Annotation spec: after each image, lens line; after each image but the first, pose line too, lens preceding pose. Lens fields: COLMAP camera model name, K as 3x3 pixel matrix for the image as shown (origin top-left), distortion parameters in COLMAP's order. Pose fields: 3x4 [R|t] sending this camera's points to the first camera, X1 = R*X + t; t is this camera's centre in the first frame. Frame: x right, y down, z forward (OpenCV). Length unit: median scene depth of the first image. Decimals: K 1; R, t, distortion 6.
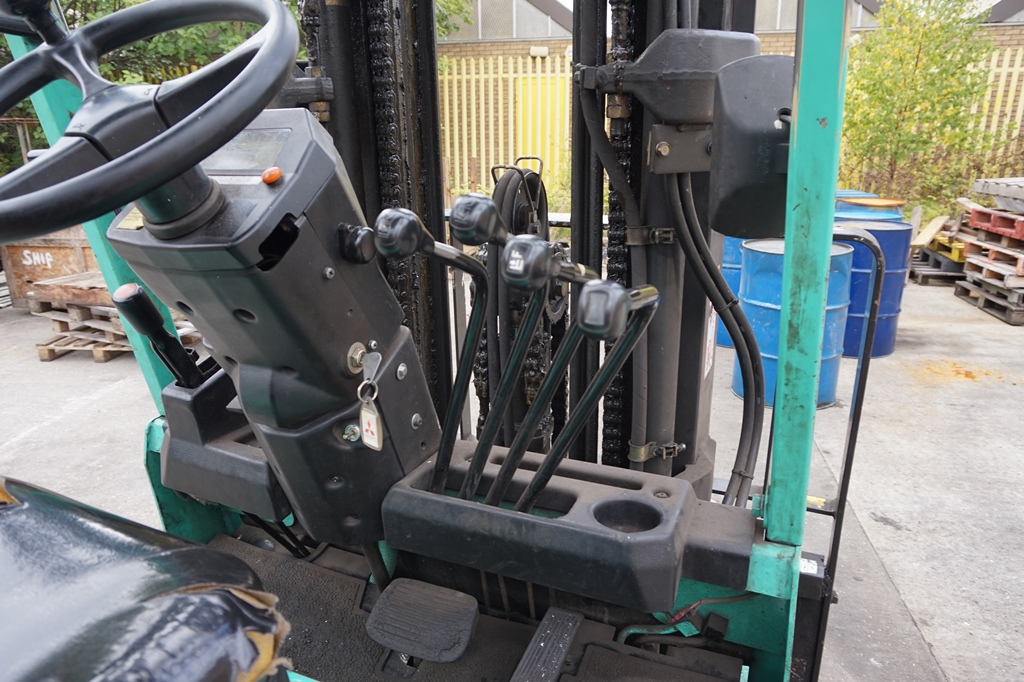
lens RADIAL K [[711.4, 0, 512.0], [0, 711.4, 341.0], [0, 0, 1]] dist [-0.046313, 0.056818]
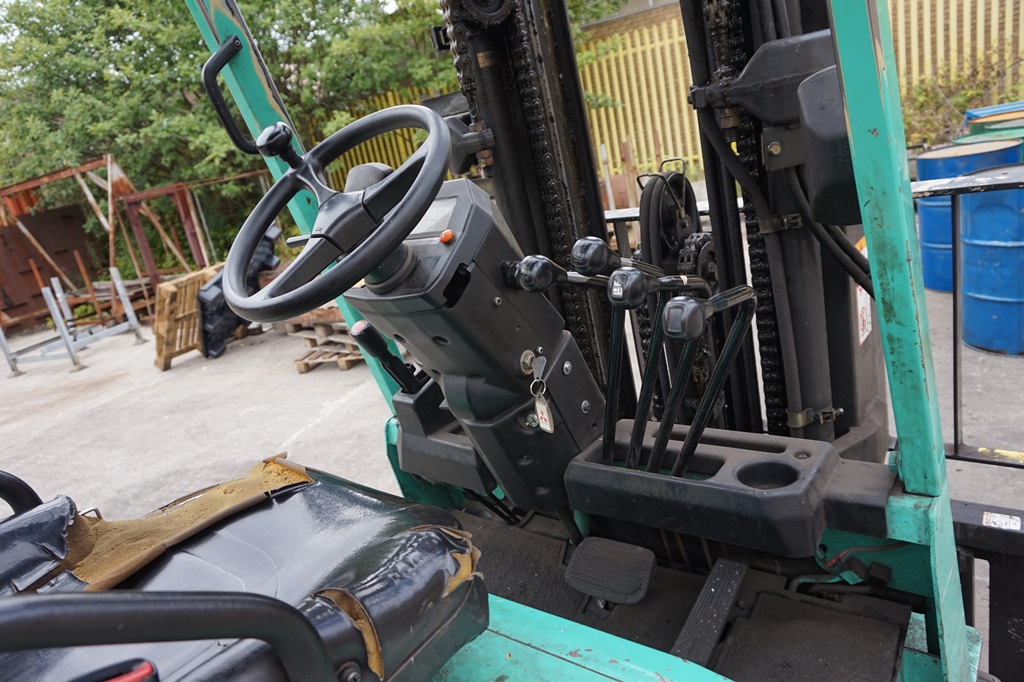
lens RADIAL K [[715.8, 0, 512.0], [0, 715.8, 341.0], [0, 0, 1]] dist [-0.003233, 0.003379]
pose [[0.951837, -0.099110, -0.290144, 0.116717], [0.108389, 0.993979, 0.016046, -0.033172], [0.286807, -0.046721, 0.956848, -0.211280]]
